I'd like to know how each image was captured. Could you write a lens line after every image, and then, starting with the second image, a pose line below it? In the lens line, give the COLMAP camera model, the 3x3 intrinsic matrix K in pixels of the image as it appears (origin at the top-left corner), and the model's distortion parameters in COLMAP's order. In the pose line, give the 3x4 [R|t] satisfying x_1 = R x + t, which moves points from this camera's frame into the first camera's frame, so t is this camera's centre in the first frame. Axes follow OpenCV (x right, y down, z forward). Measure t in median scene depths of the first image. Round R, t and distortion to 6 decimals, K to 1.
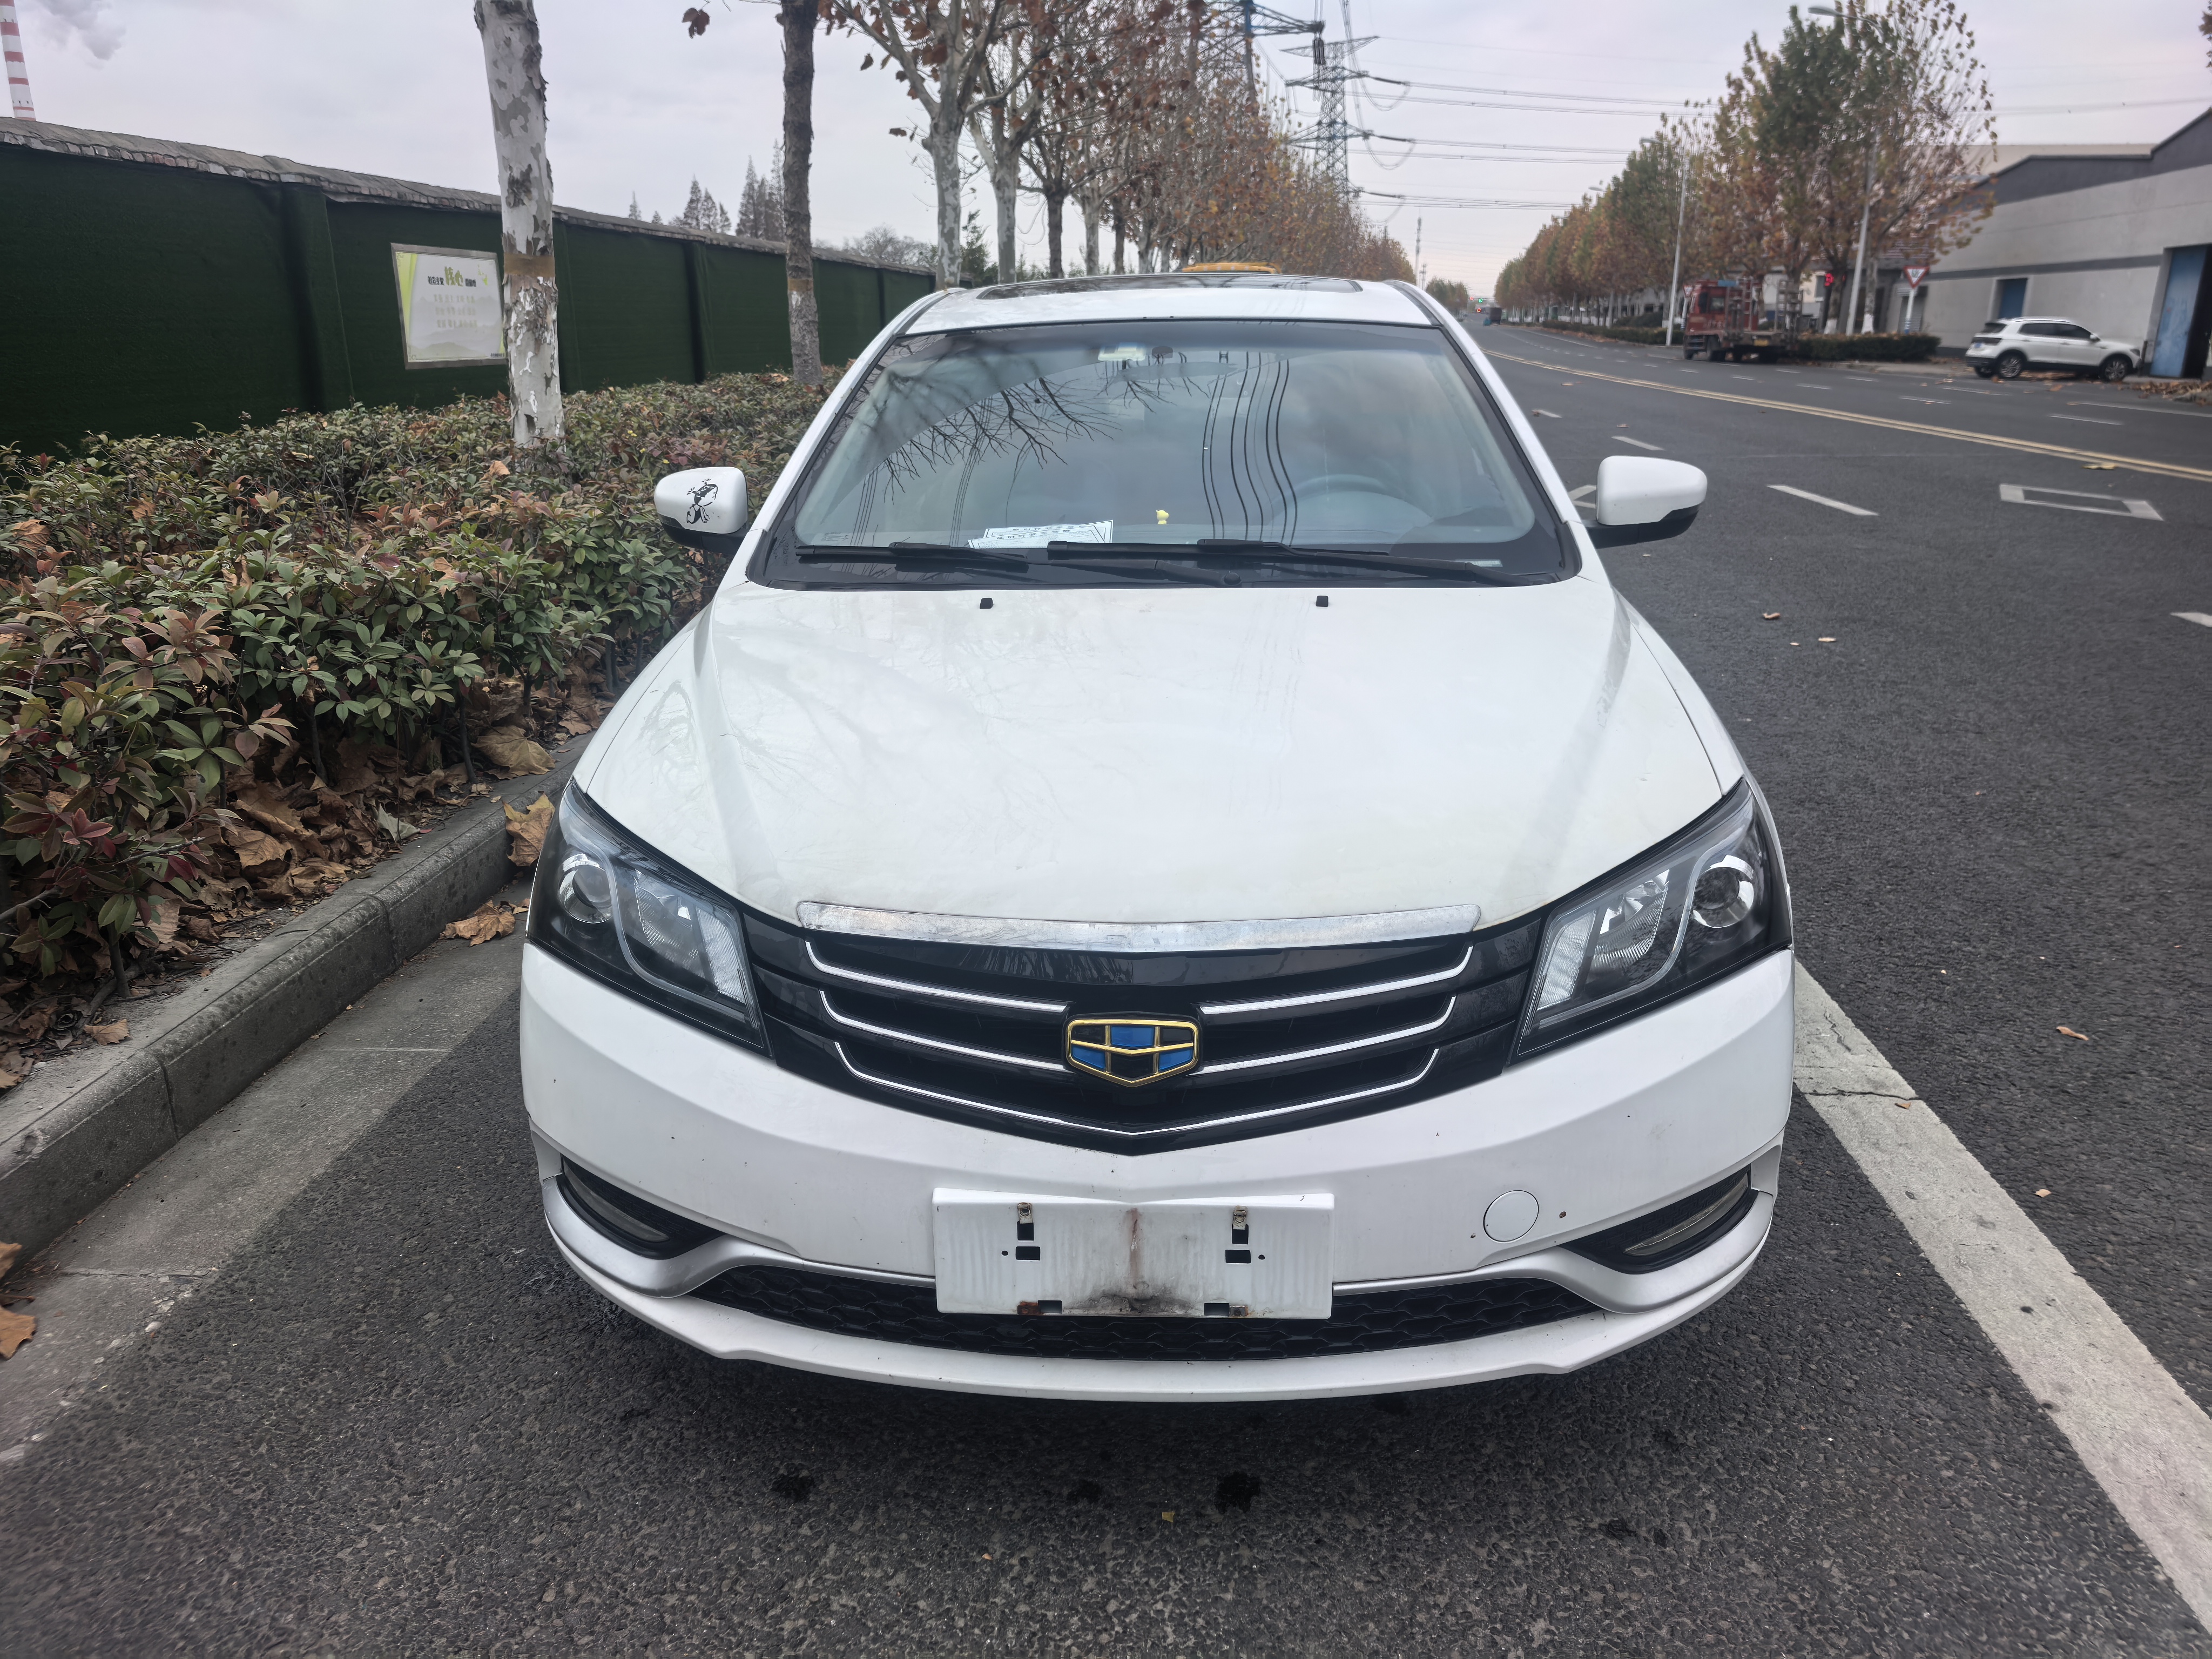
lens RADIAL K [[1598.1, 0, 1112.2], [0, 1598.1, 819.9], [0, 0, 1]] dist [0.039338, -0.053631]
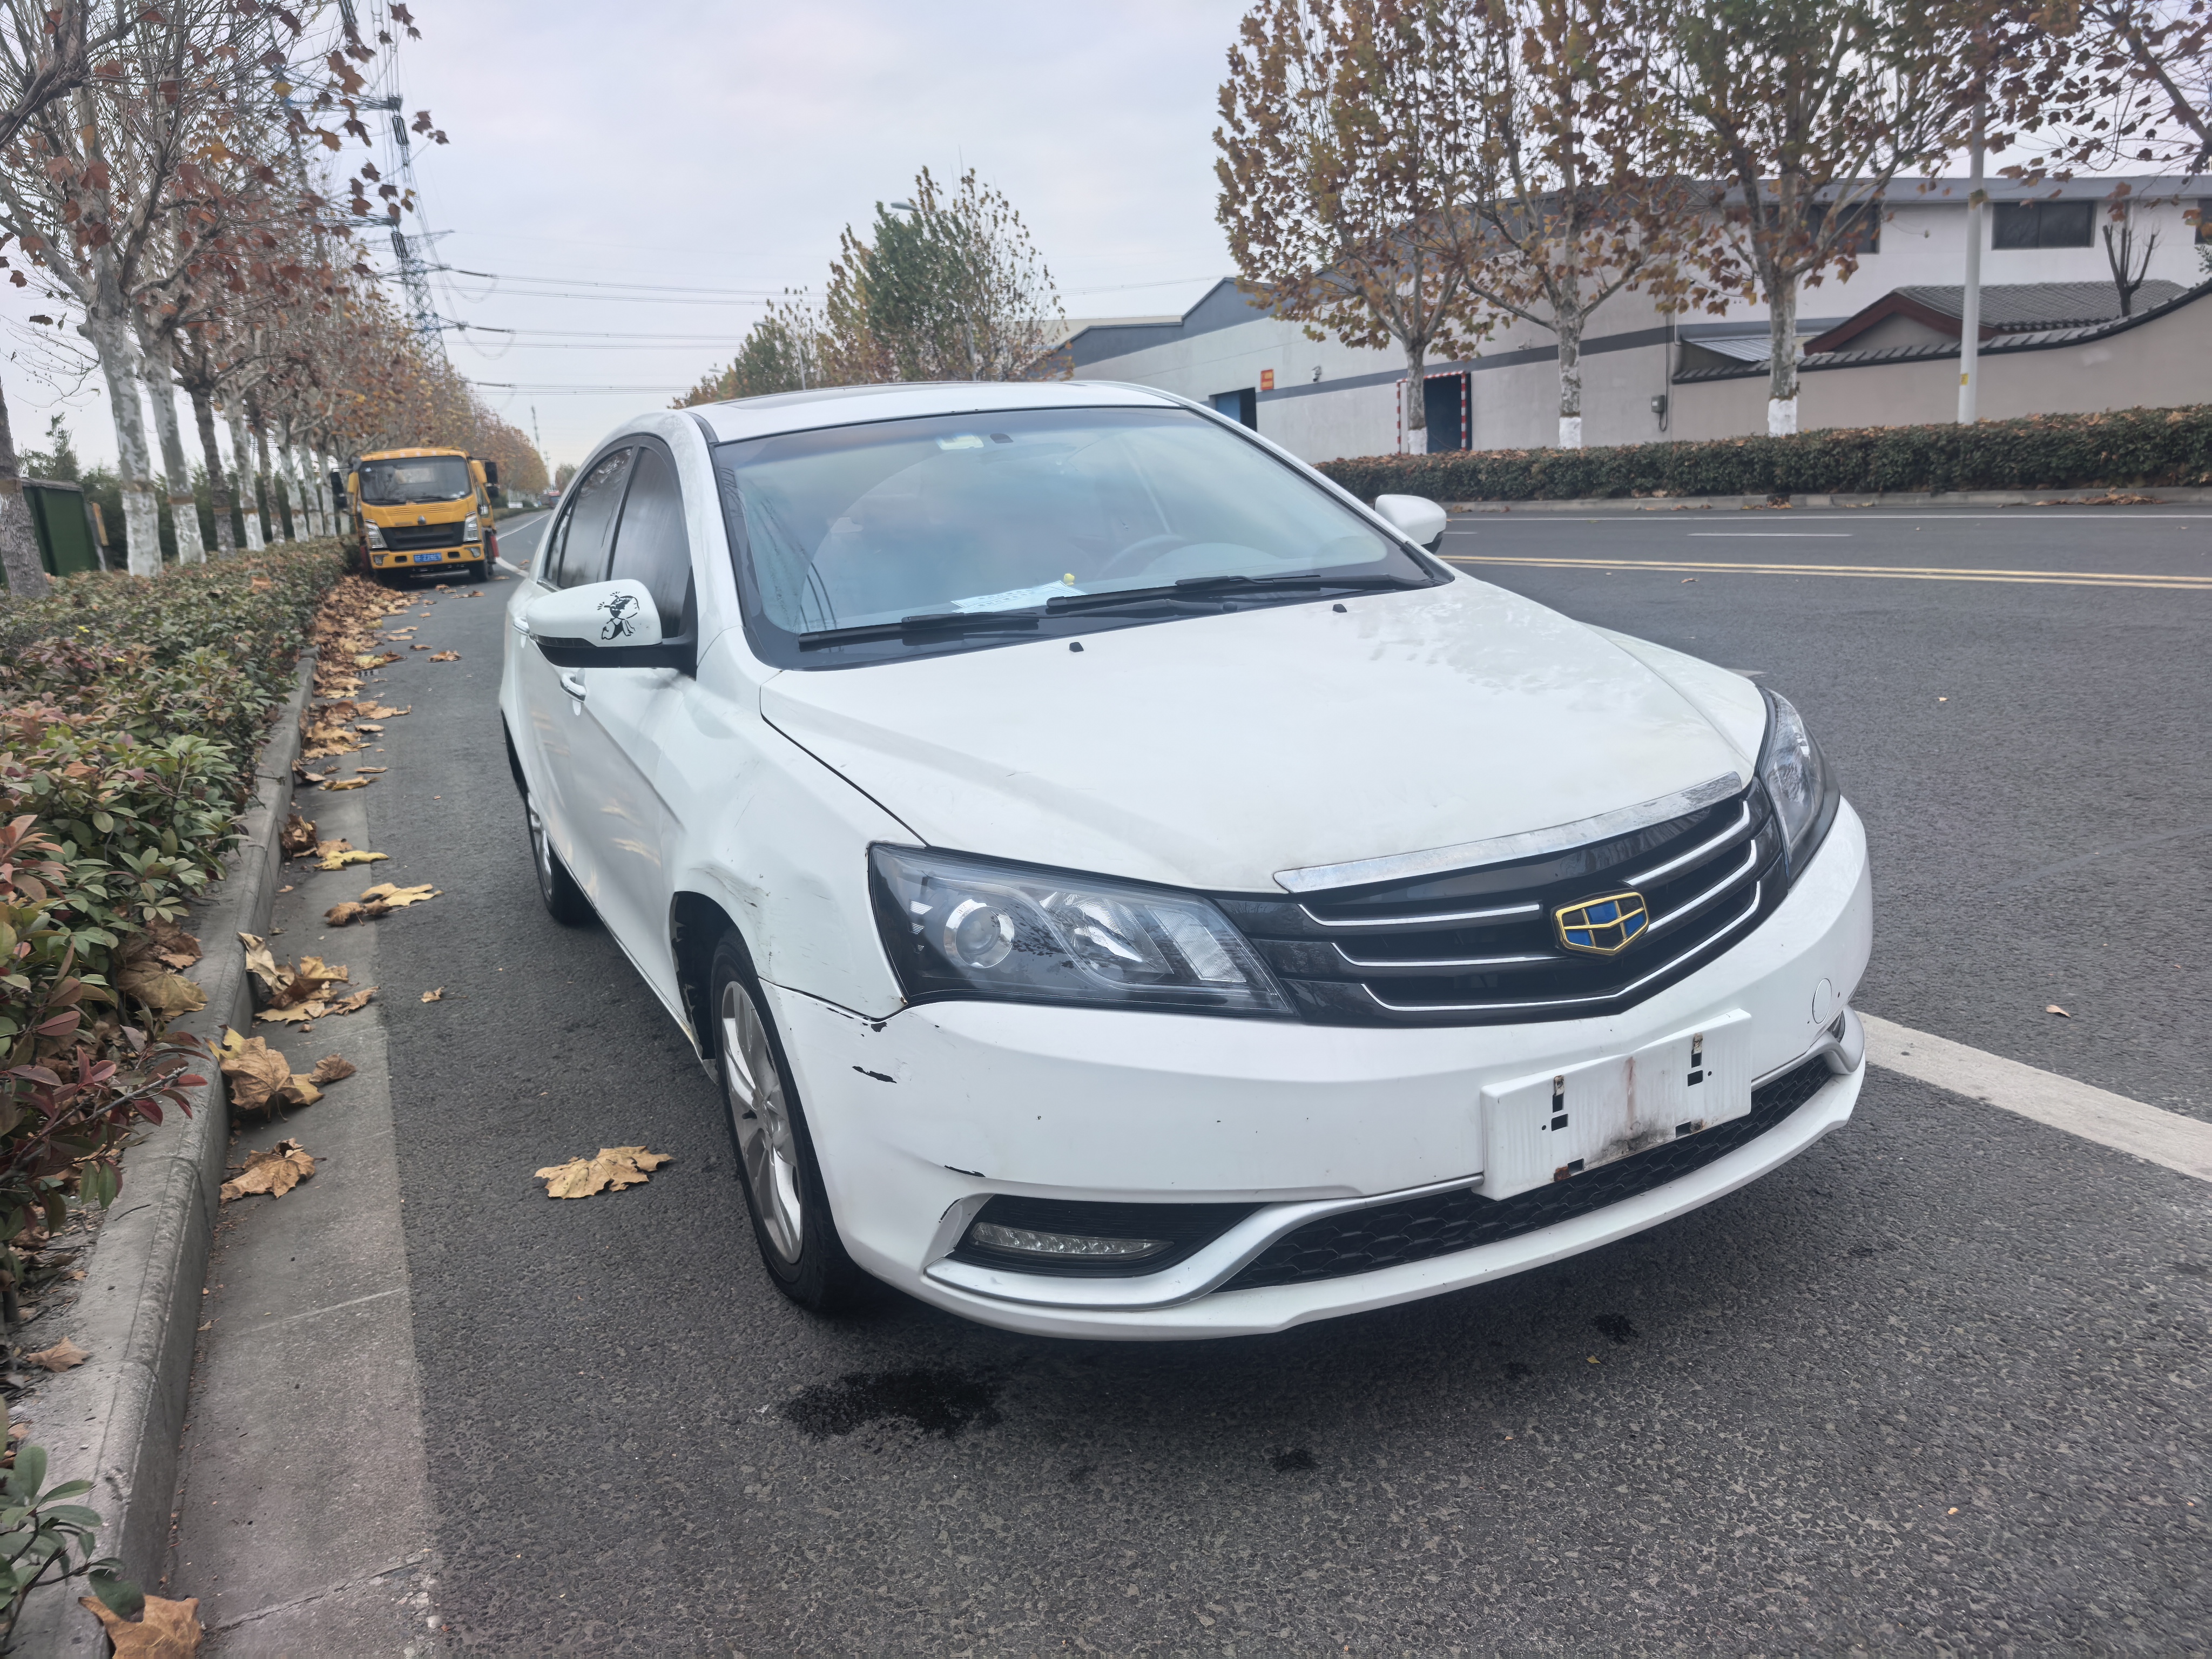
lens RADIAL K [[1601.0, 0, 1106.0], [0, 1601.0, 829.5], [0, 0, 1]] dist [0.039582, -0.058156]
pose [[0.868153, -0.171173, 0.465843, -0.518788], [0.216148, 0.975349, -0.044428, 0.030205], [-0.446755, 0.139261, 0.883751, 0.065745]]
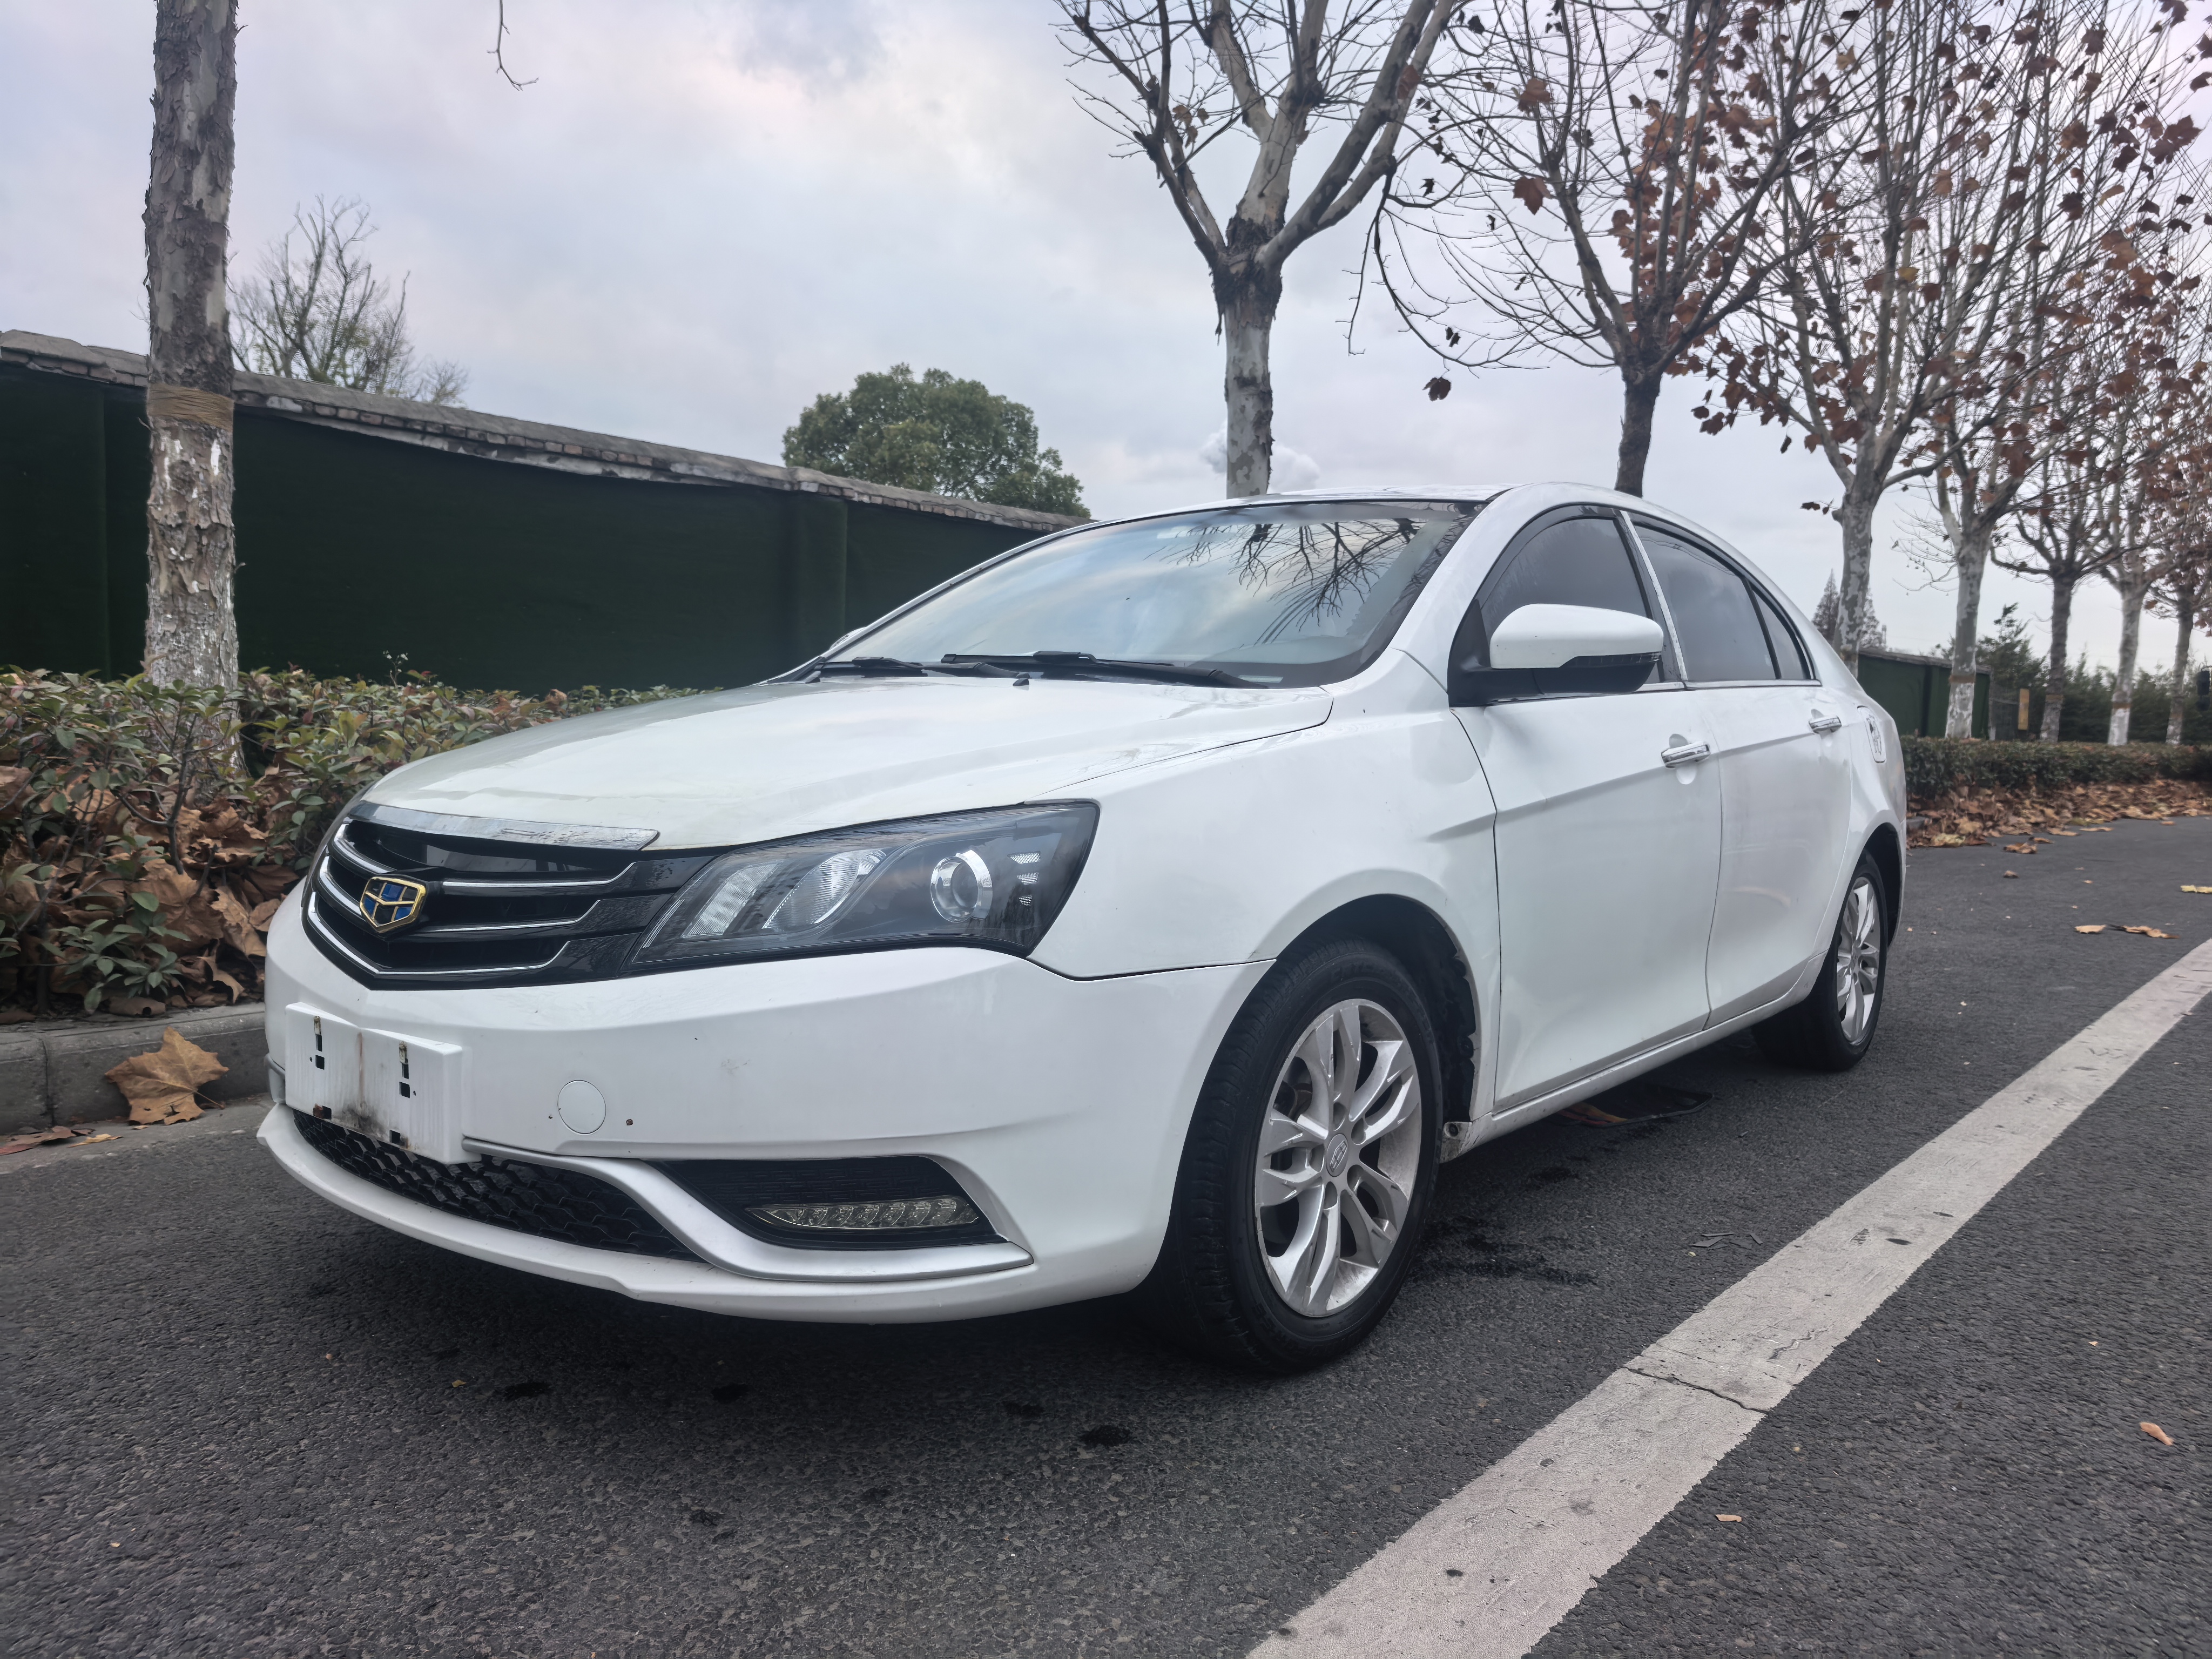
lens RADIAL K [[1601.0, 0, 1106.0], [0, 1601.0, 829.5], [0, 0, 1]] dist [0.039582, -0.058156]
pose [[0.801670, 0.073320, -0.593253, 0.726949], [-0.211061, 0.963246, -0.166162, 0.110264], [0.559265, 0.258419, 0.787681, 0.194624]]
